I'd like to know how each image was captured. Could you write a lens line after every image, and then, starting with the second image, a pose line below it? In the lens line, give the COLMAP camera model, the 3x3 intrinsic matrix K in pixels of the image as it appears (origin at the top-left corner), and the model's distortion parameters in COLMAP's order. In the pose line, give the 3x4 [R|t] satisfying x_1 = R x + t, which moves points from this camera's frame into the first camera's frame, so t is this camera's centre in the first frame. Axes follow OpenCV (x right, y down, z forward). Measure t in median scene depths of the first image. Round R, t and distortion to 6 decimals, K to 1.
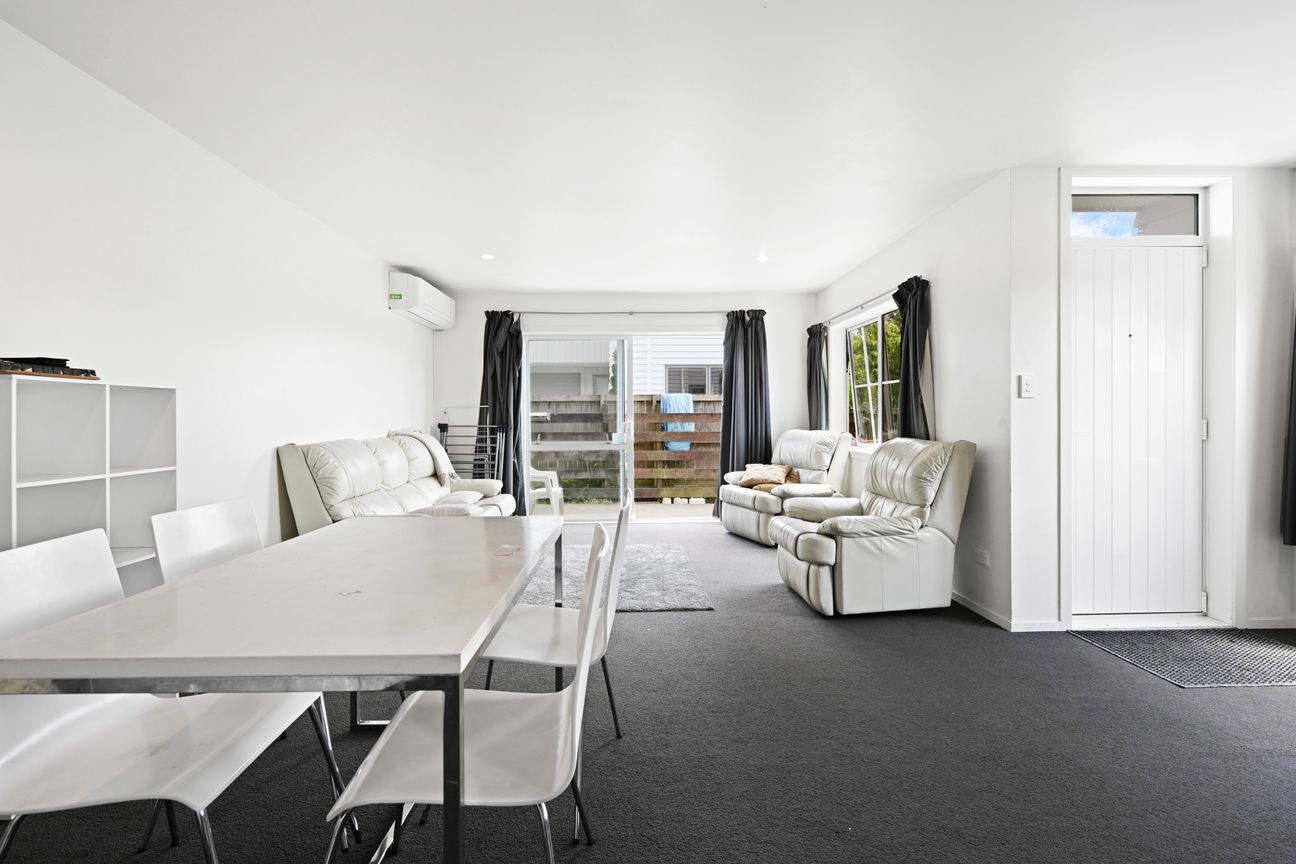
lens RADIAL K [[575.7, 0, 647.5], [0, 575.7, 418.5], [0, 0, 1]] dist [-0.001622, -0.005774]
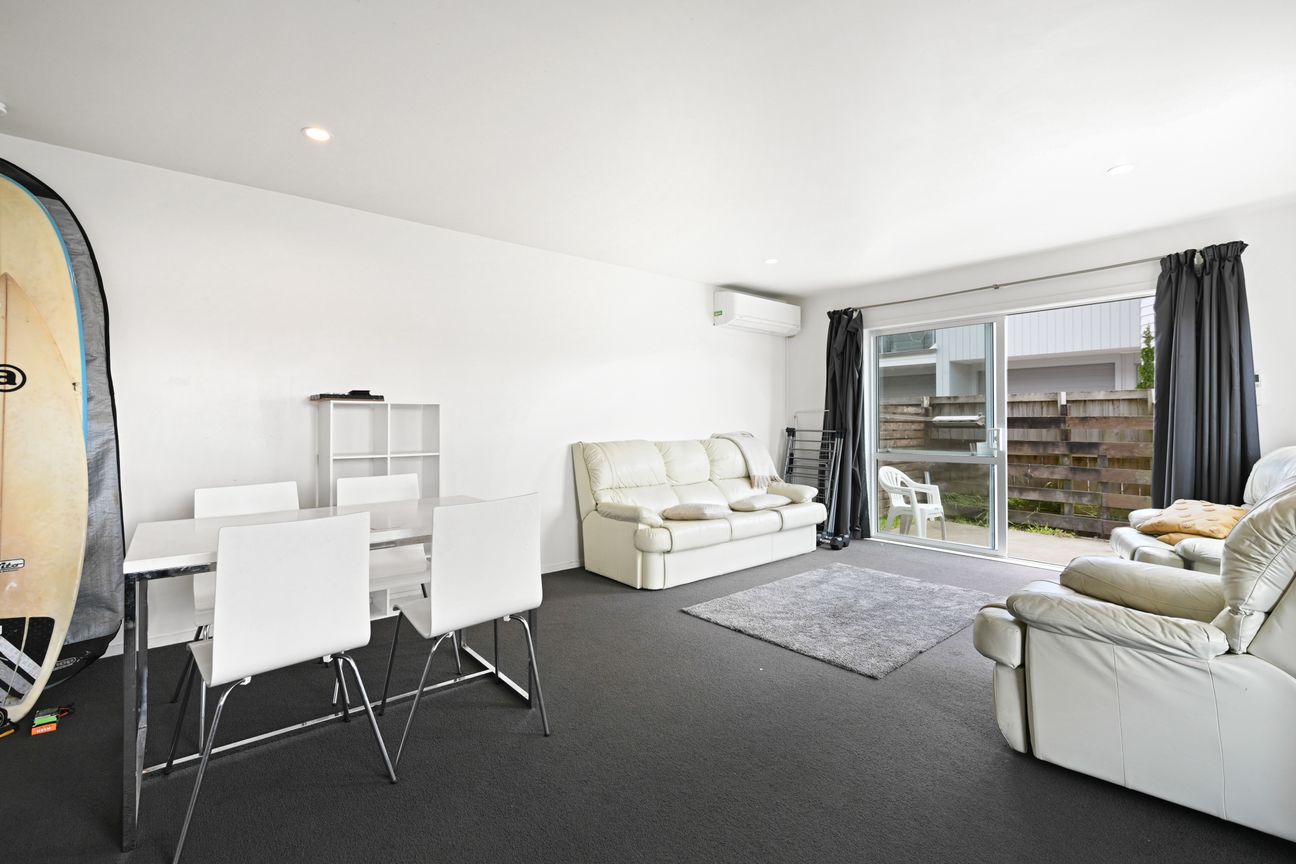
lens RADIAL K [[575.7, 0, 647.5], [0, 575.7, 418.5], [0, 0, 1]] dist [-0.001622, -0.005774]
pose [[0.620448, -0.001884, -0.784245, 0.288898], [-0.002707, 0.999986, -0.004544, -0.002557], [0.784243, 0.004942, 0.620435, 0.165980]]
